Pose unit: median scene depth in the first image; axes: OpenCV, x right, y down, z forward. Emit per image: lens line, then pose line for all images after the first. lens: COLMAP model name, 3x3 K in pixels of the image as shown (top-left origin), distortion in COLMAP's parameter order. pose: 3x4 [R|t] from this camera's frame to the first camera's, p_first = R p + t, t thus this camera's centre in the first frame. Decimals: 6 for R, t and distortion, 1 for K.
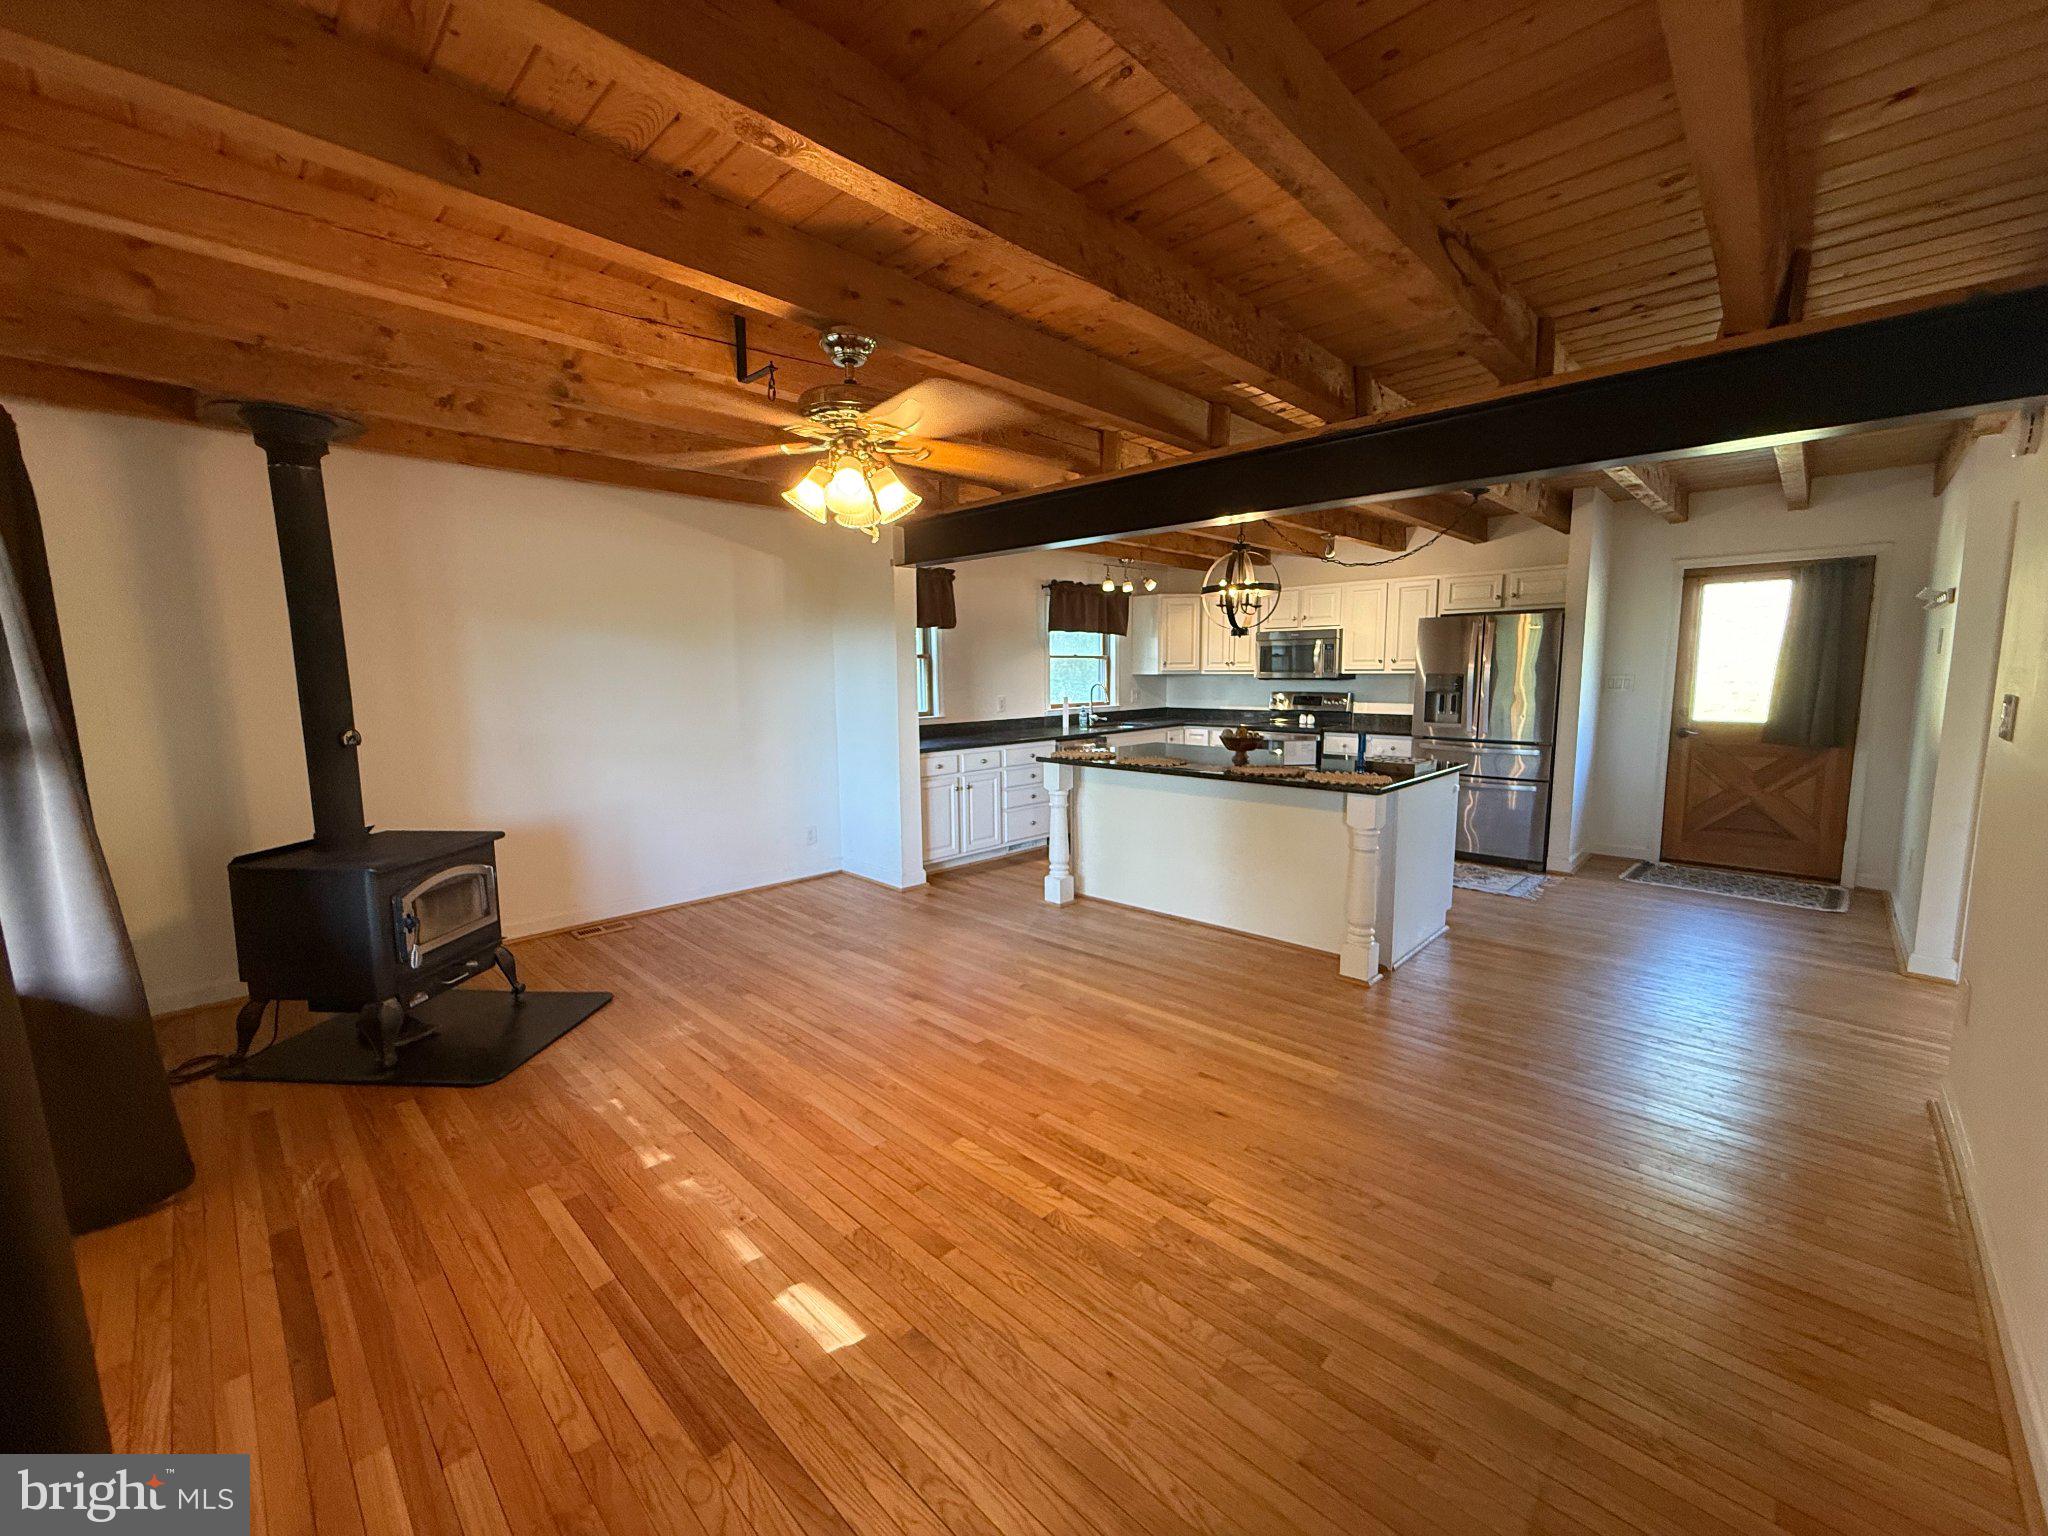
lens RADIAL K [[817.4, 0, 1025.3], [0, 817.4, 775.9], [0, 0, 1]] dist [0.002157, -0.000598]
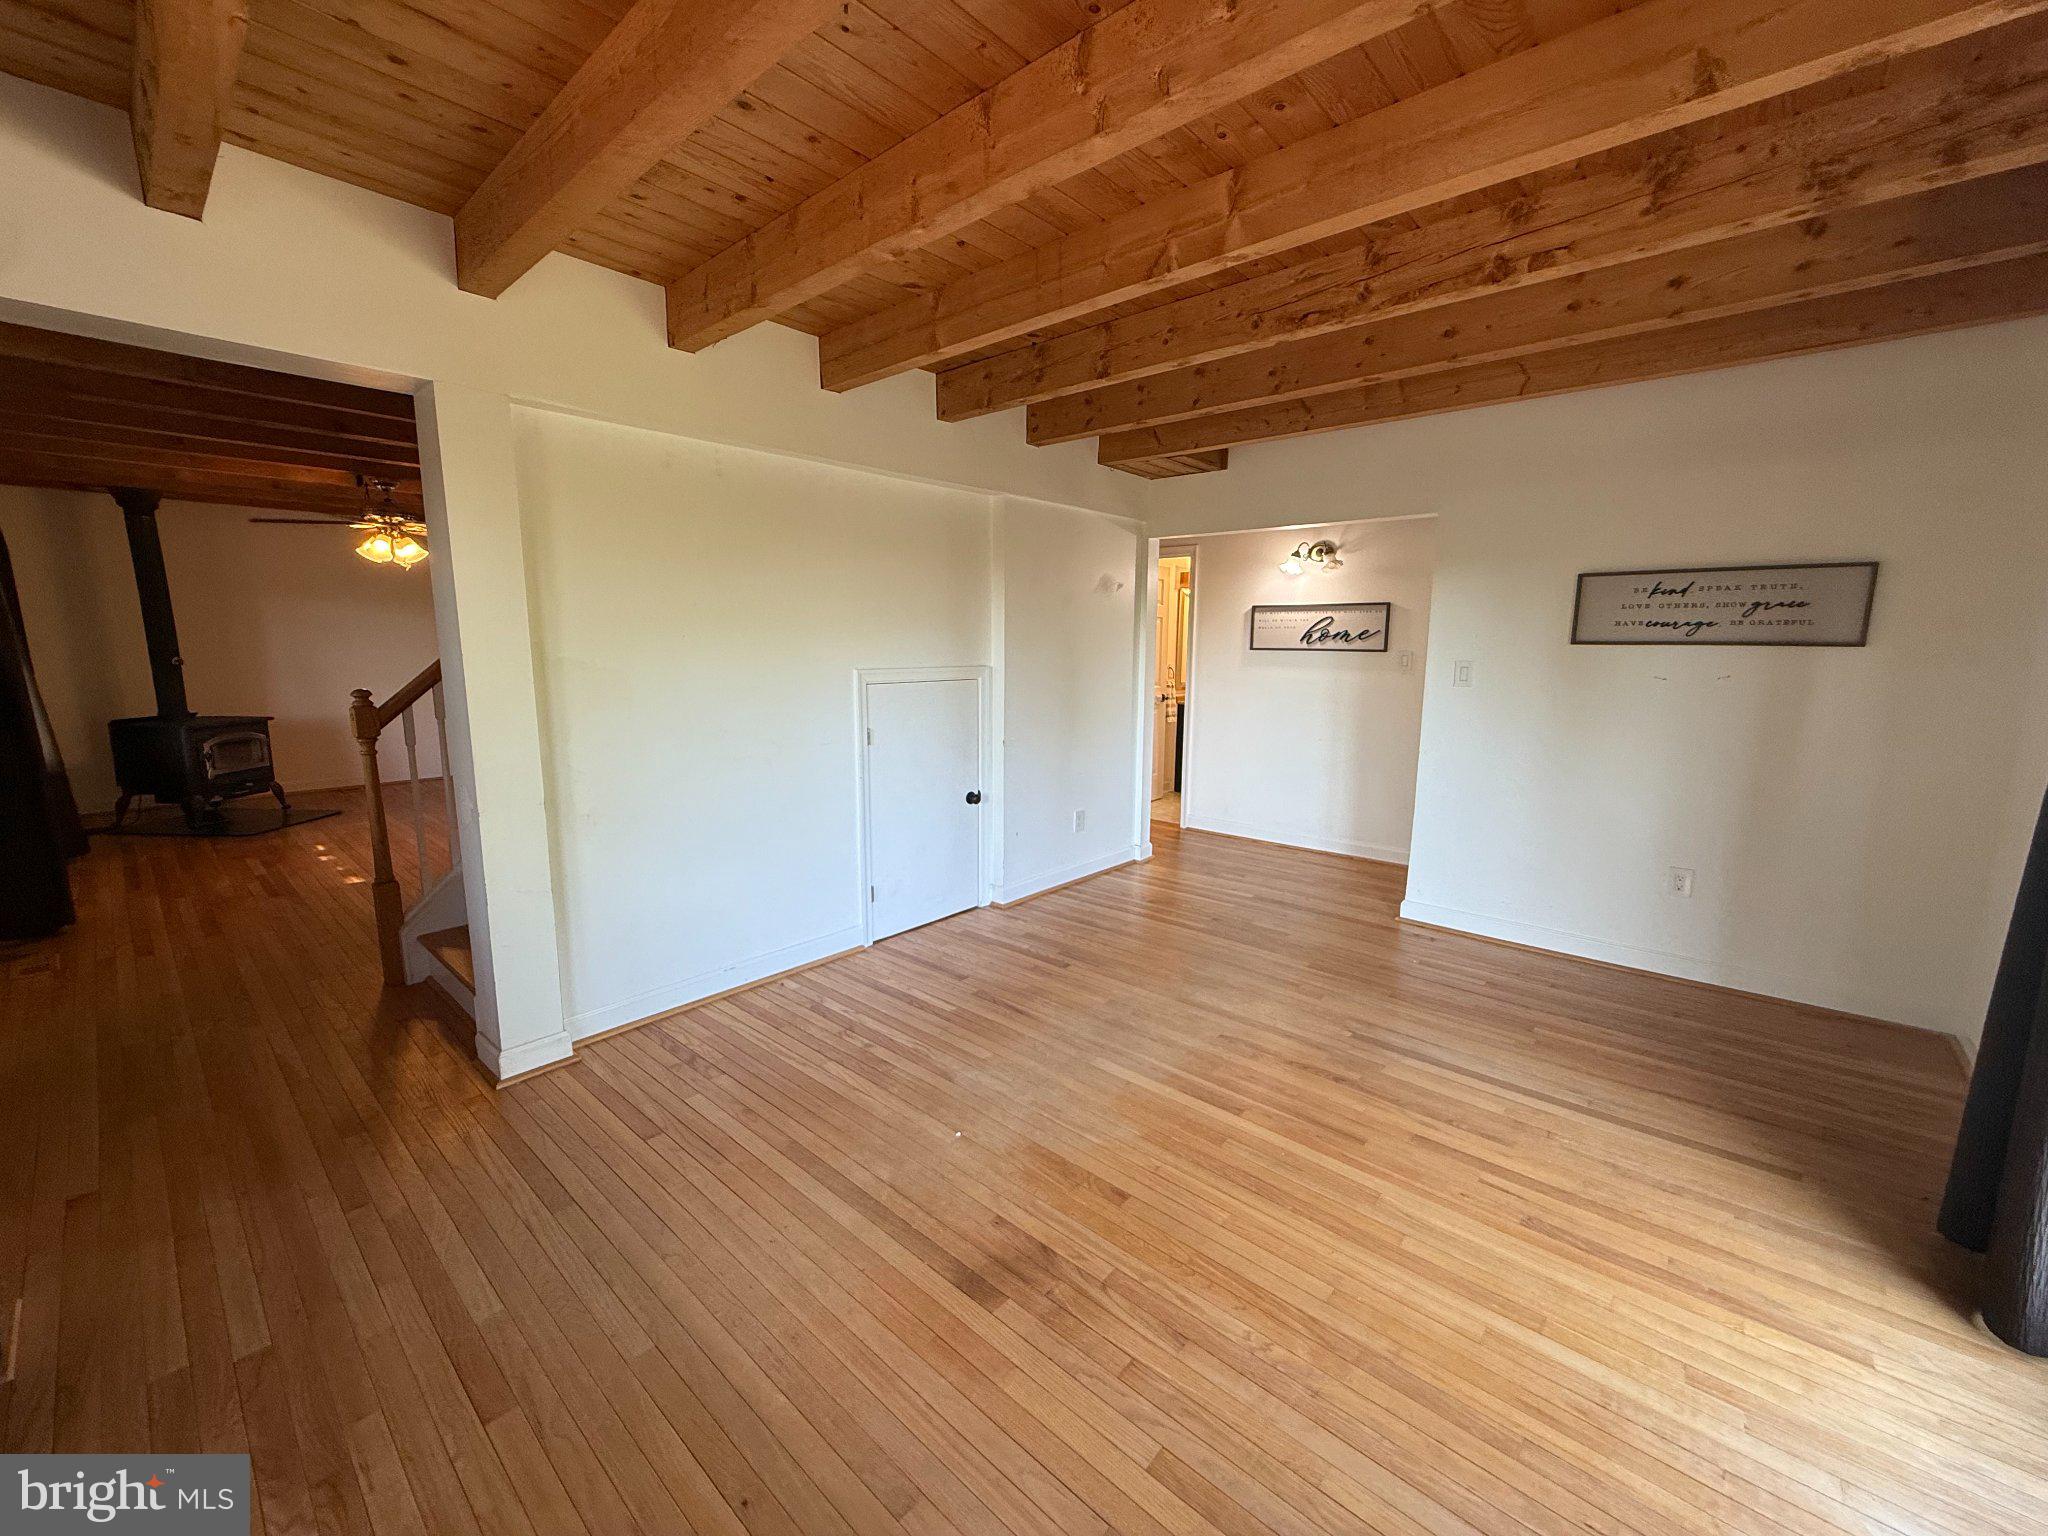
lens RADIAL K [[817.4, 0, 1025.7], [0, 817.4, 767.3], [0, 0, 1]] dist [0.002157, -0.000598]
pose [[0.998812, 0.010351, 0.047611, 0.689216], [-0.012186, 0.999188, 0.038409, 0.066641], [-0.047175, -0.038944, 0.998127, -0.649793]]
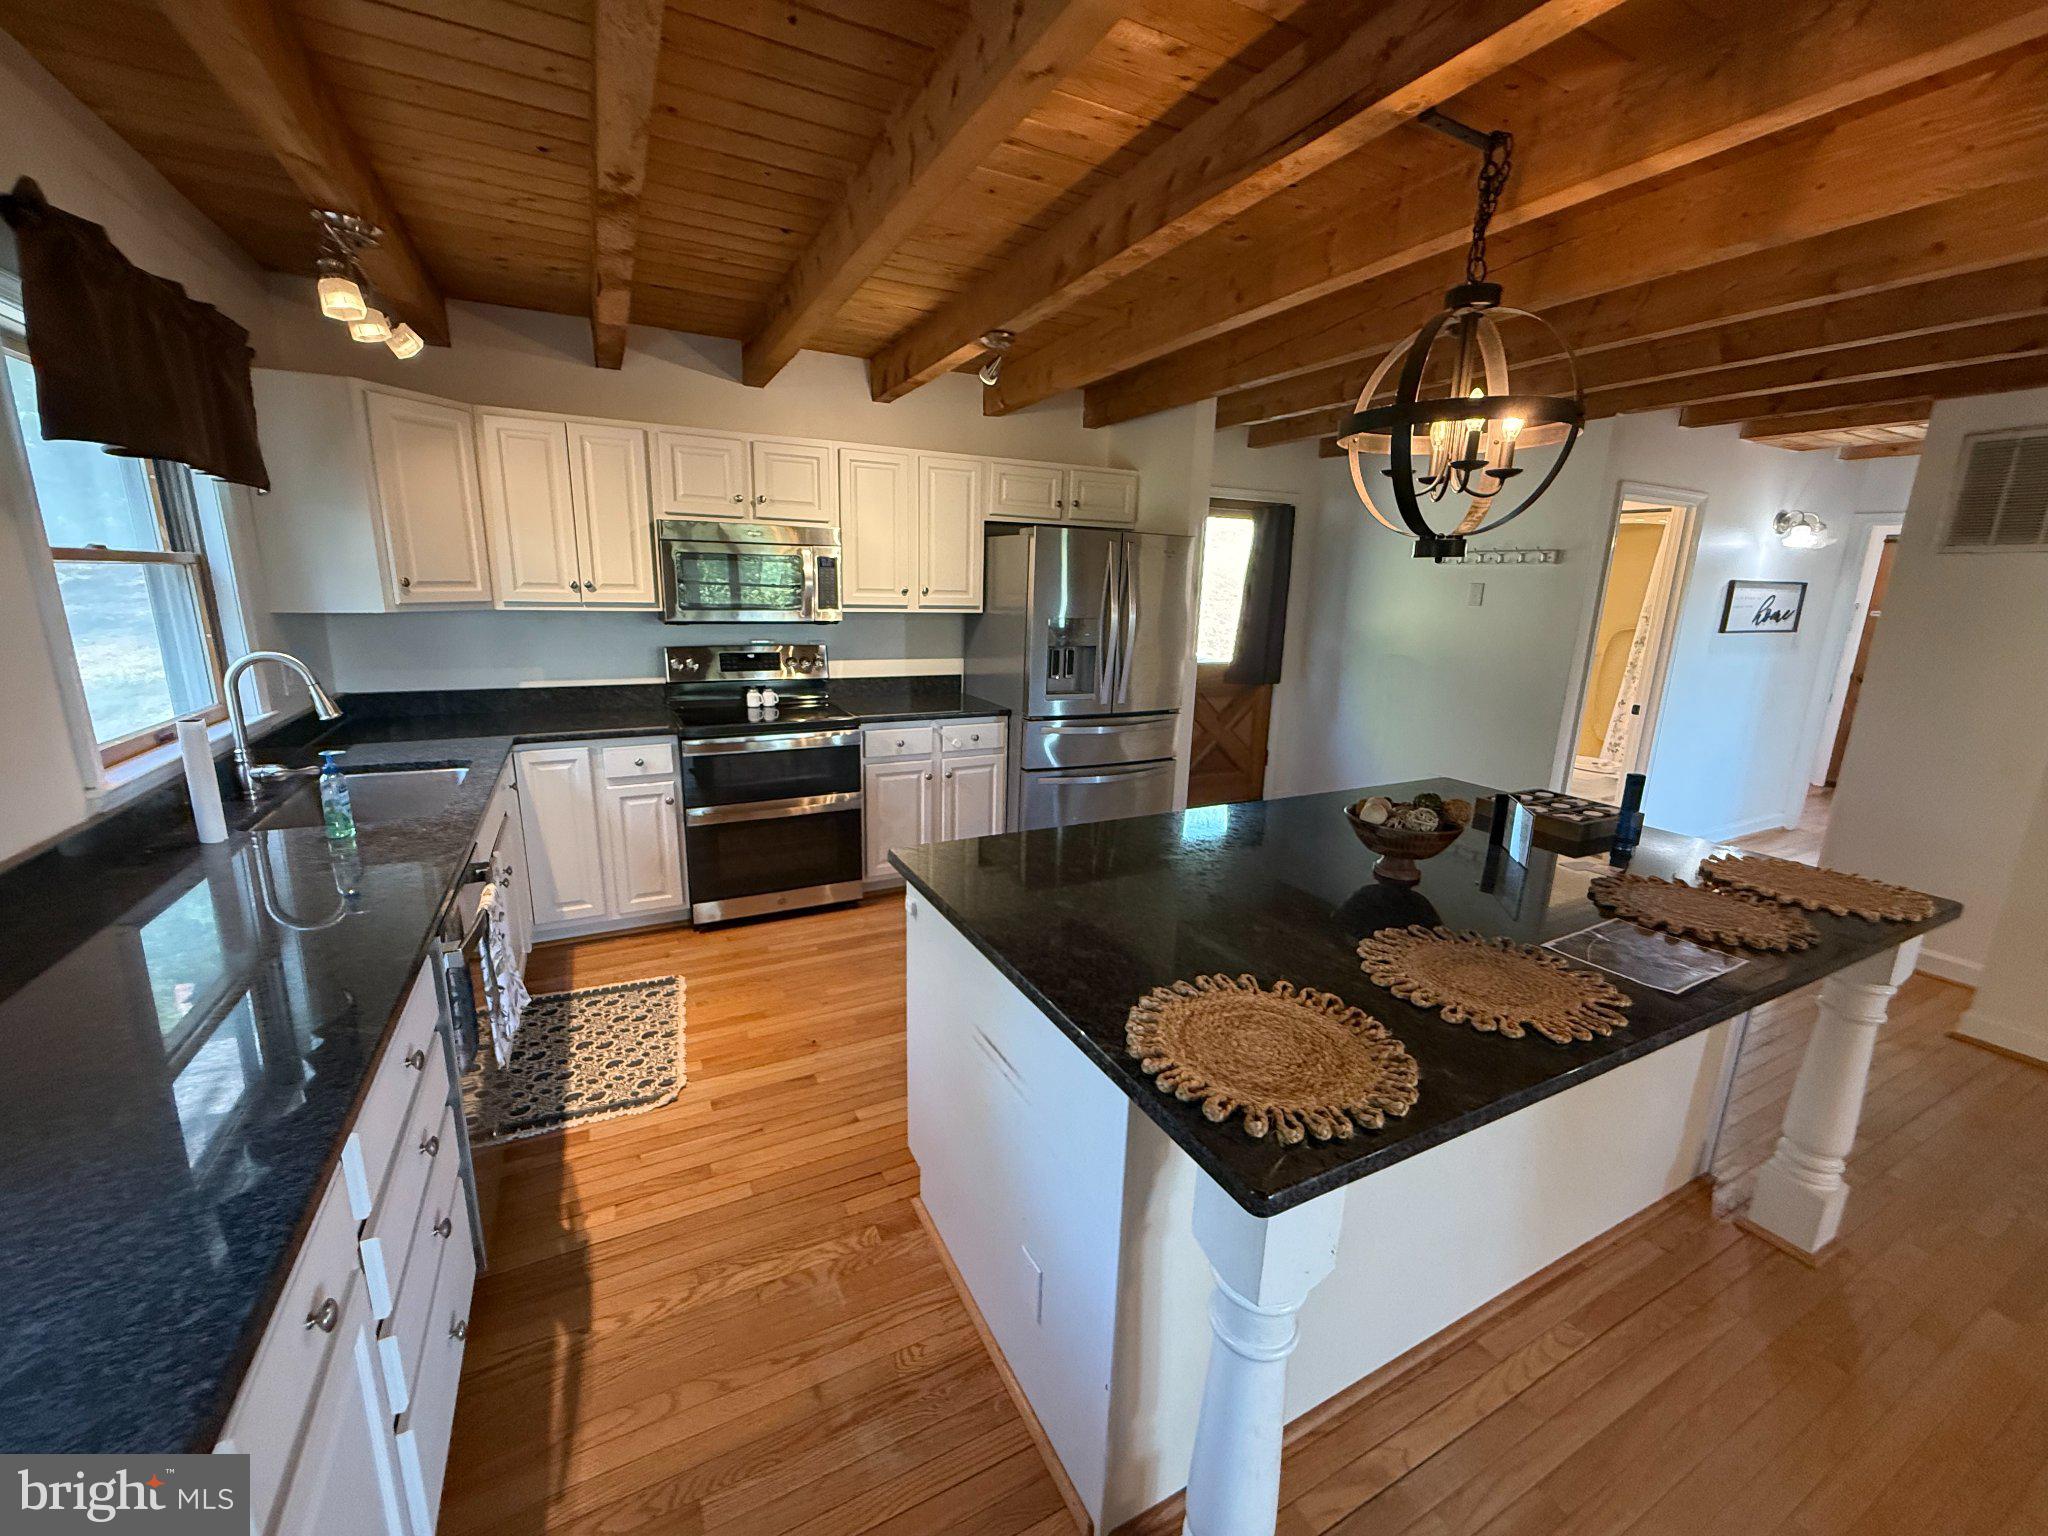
lens RADIAL K [[817.4, 0, 1018.8], [0, 817.4, 764.4], [0, 0, 1]] dist [0.002157, -0.000598]
pose [[0.315540, -0.190874, 0.929517, -0.157166], [0.091526, 0.981115, 0.170399, -0.158787], [-0.944488, 0.031307, 0.327051, 1.048798]]
